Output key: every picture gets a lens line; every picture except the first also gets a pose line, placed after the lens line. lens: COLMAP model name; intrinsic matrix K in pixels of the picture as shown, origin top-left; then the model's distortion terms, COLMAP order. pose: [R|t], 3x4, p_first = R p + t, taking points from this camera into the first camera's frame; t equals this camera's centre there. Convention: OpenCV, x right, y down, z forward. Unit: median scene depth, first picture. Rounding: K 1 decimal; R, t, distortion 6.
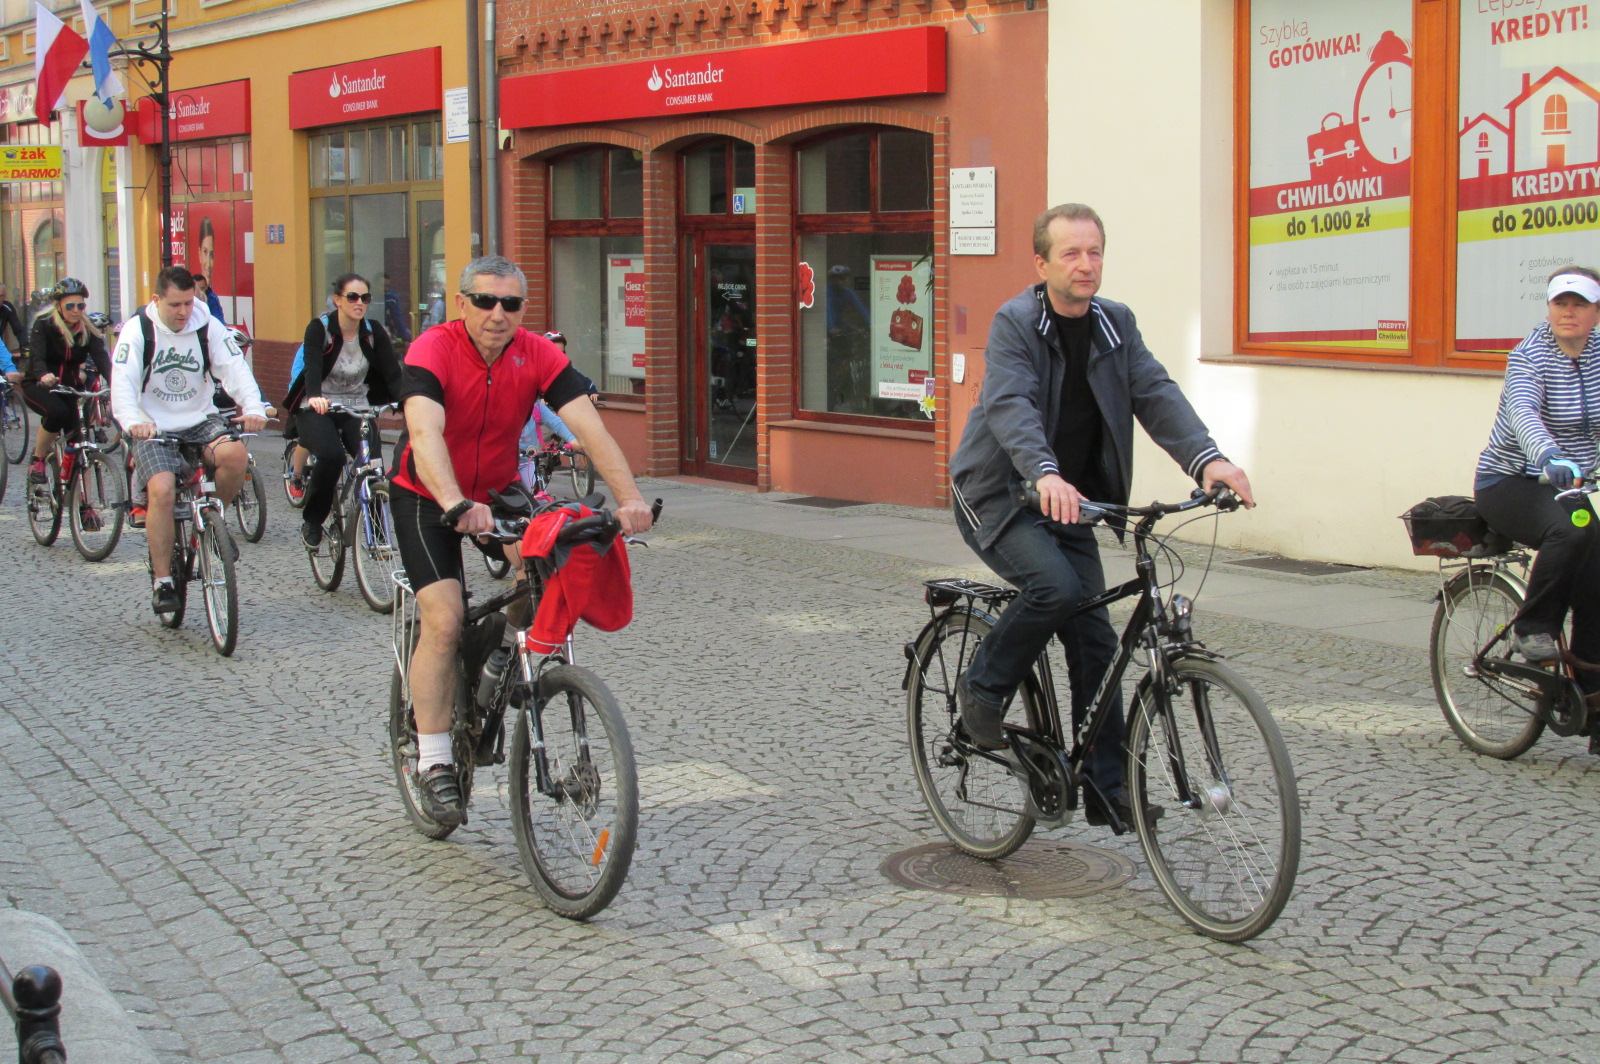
lens RADIAL K [[2582.1, 0, 794.2], [0, 2582.1, 525.1], [0, 0, 1]] dist [-0.093322, 0.000000]
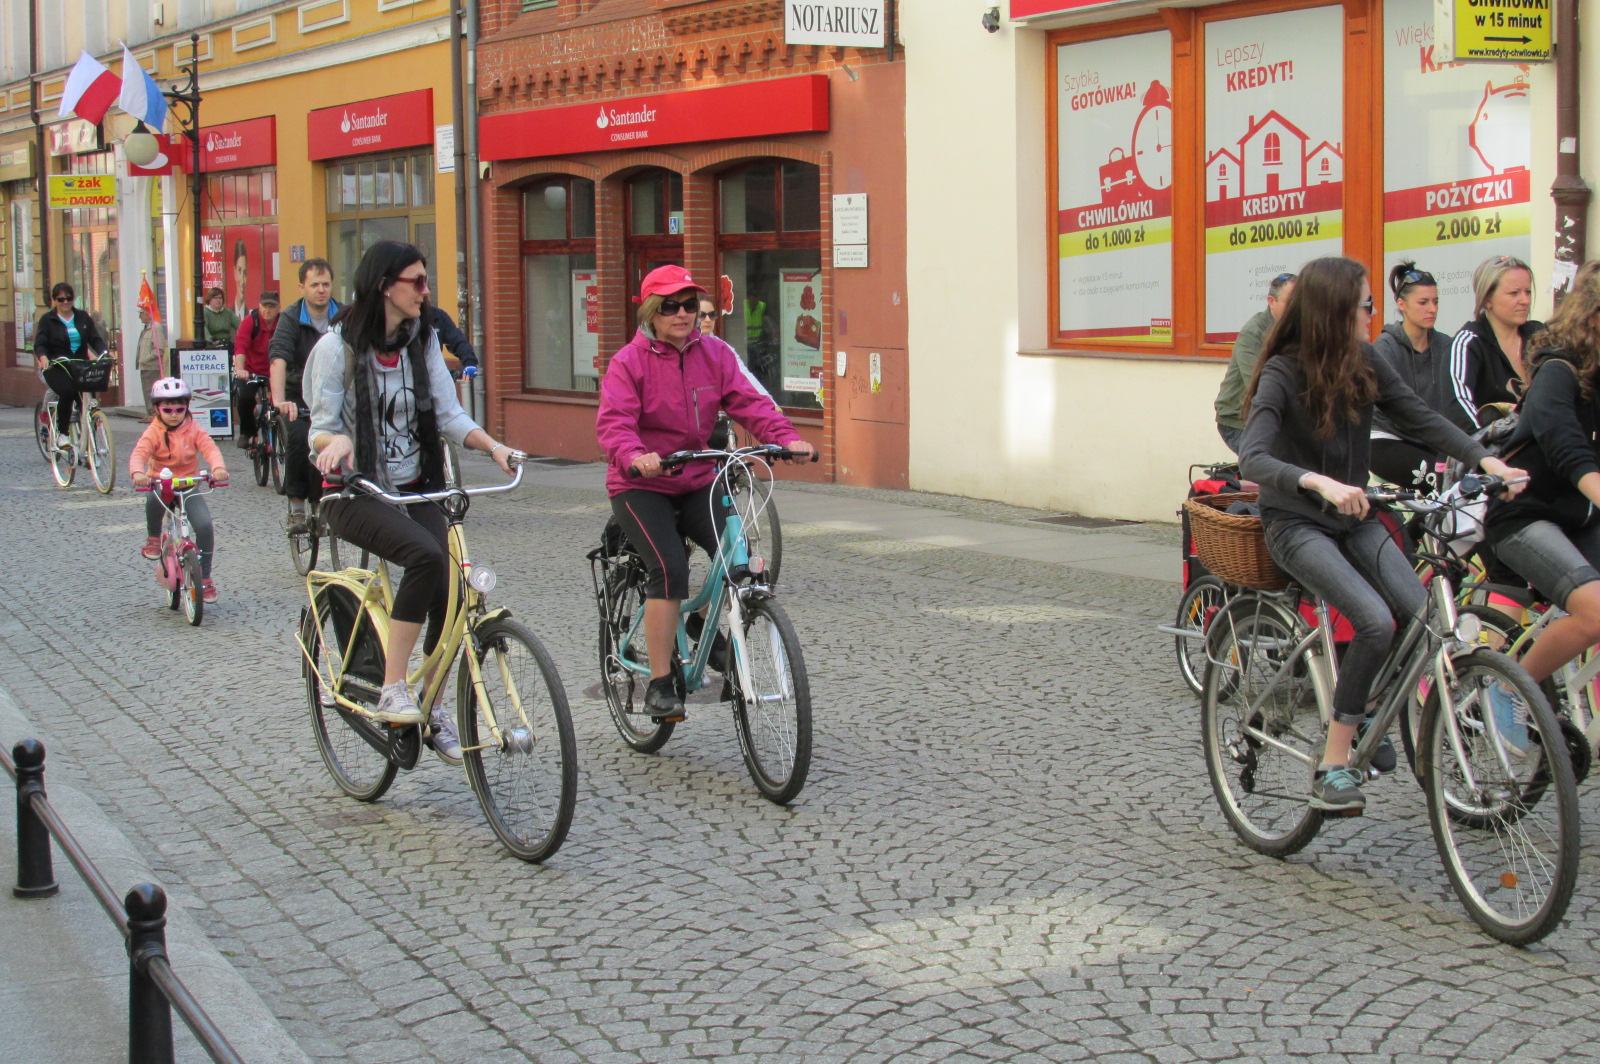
lens RADIAL K [[2582.1, 0, 799.8], [0, 2582.1, 532.2], [0, 0, 1]] dist [-0.093322, 0.000000]
pose [[0.999536, -0.003711, -0.030247, 0.096090], [0.003612, 0.999988, -0.003351, 0.024101], [0.030259, 0.003241, 0.999537, -0.216360]]
